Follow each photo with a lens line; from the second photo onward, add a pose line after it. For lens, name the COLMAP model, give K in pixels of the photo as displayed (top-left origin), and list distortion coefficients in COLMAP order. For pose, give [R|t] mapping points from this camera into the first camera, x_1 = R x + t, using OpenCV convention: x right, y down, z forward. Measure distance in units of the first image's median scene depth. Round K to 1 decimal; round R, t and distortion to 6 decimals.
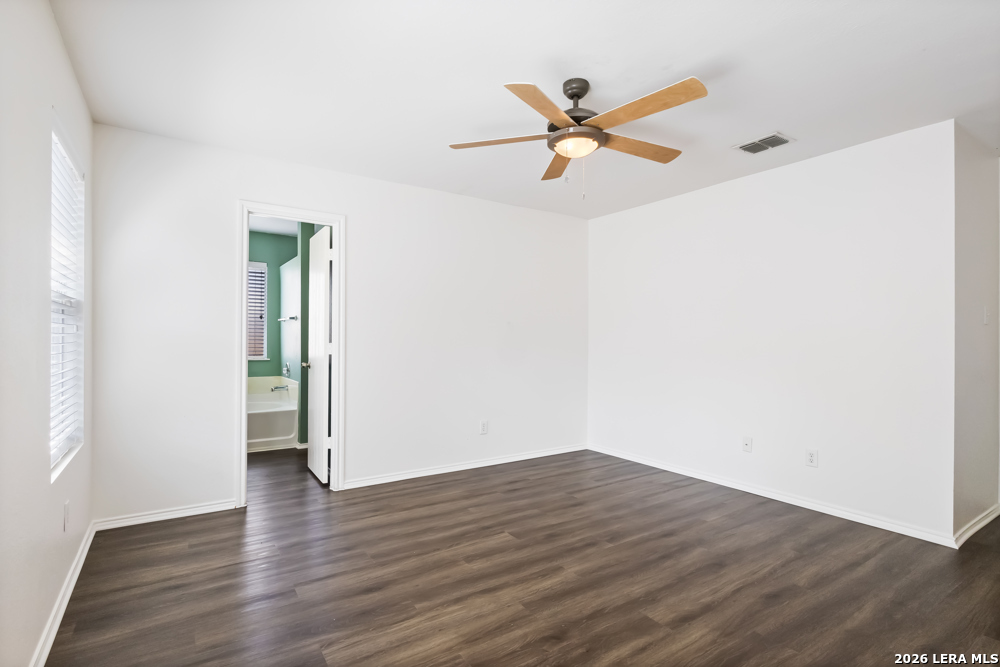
lens RADIAL K [[474.8, 0, 500.3], [0, 474.8, 337.6], [0, 0, 1]] dist [0.002866, -0.000302]
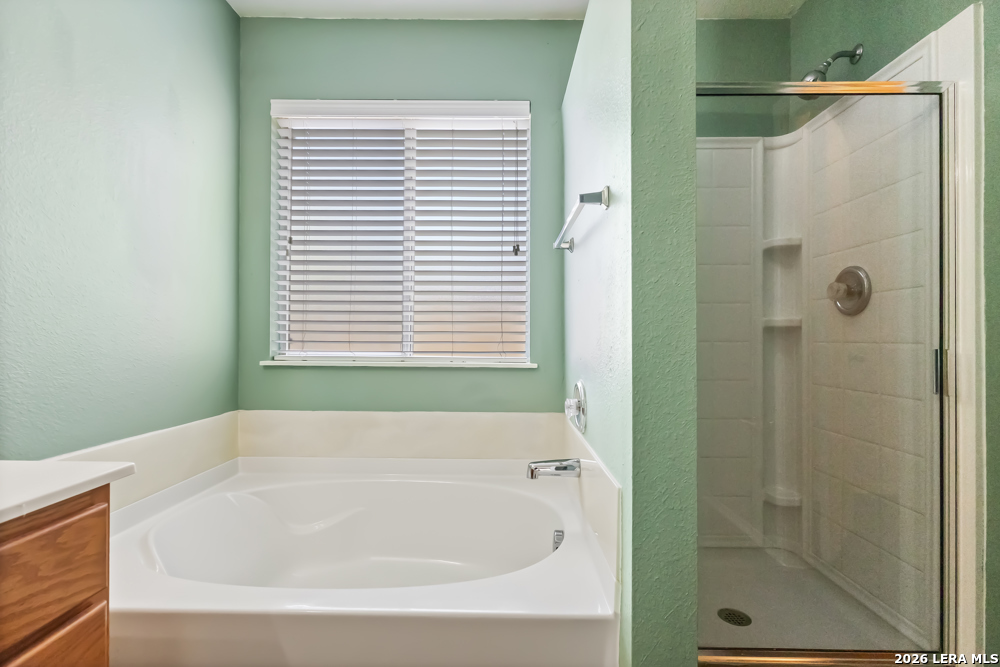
lens RADIAL K [[462.6, 0, 494.7], [0, 462.6, 338.2], [0, 0, 1]] dist [0.000978, 0.000869]
pose [[0.811104, 0.001278, -0.584901, -0.305186], [0.000272, 0.999997, 0.002561, 0.024098], [0.584902, -0.002236, 0.811101, 0.697032]]
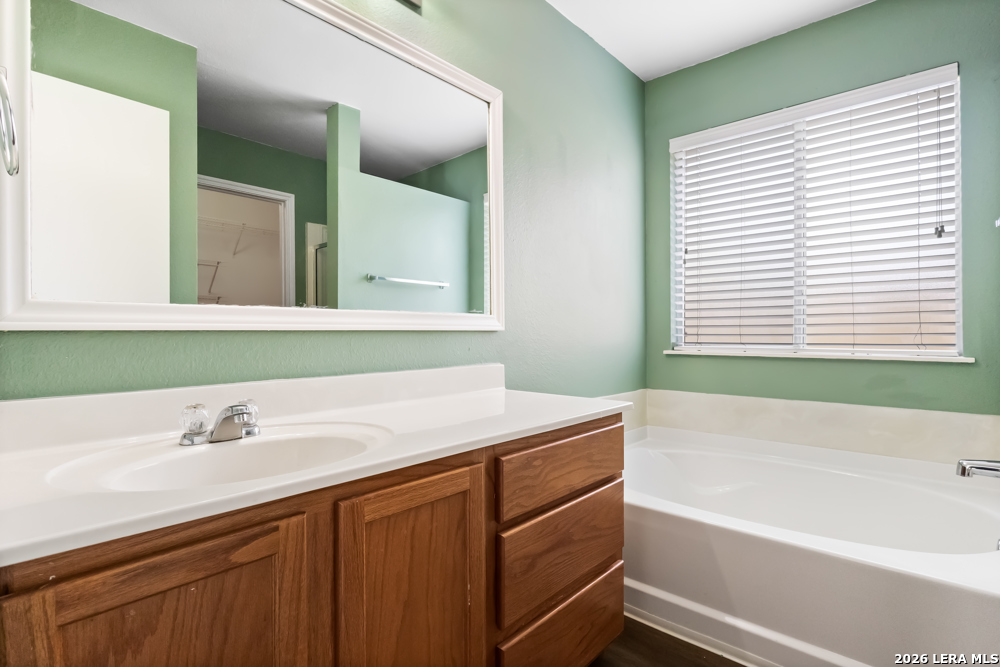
lens RADIAL K [[474.8, 0, 505.7], [0, 474.8, 331.0], [0, 0, 1]] dist [0.002866, -0.000302]
pose [[0.238705, -0.010818, -0.971032, -0.251242], [0.007447, 0.999929, -0.009309, 0.027112], [0.971064, -0.005009, 0.238768, 0.622830]]
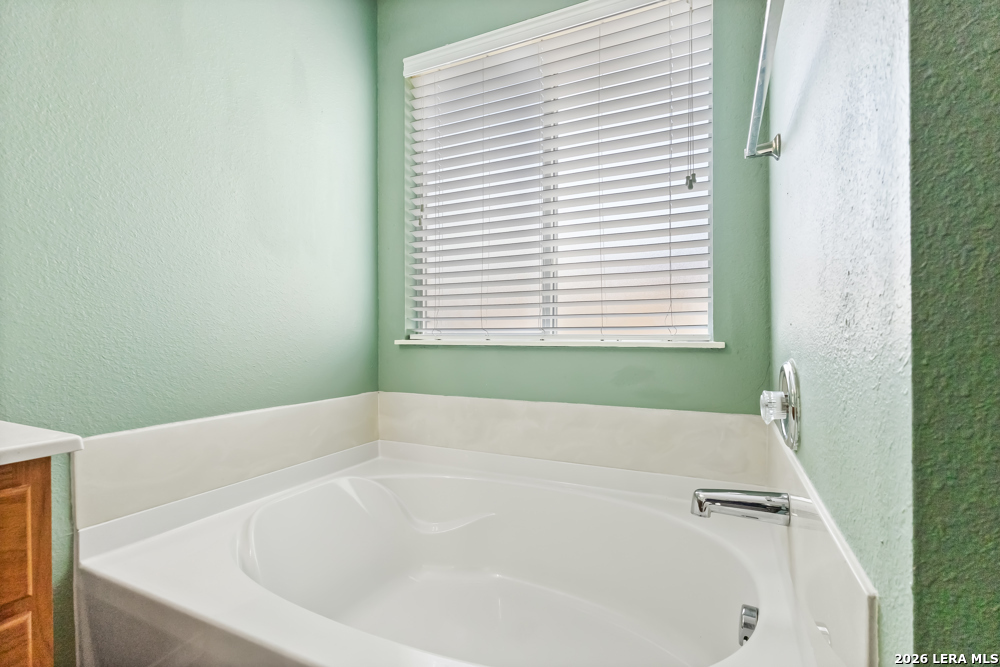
lens RADIAL K [[462.6, 0, 492.9], [0, 462.6, 335.9], [0, 0, 1]] dist [0.000978, 0.000869]
pose [[0.494556, -0.000151, -0.869146, -0.334616], [0.009536, 0.999941, 0.005252, 0.038876], [0.869094, -0.010886, 0.494528, 0.777126]]
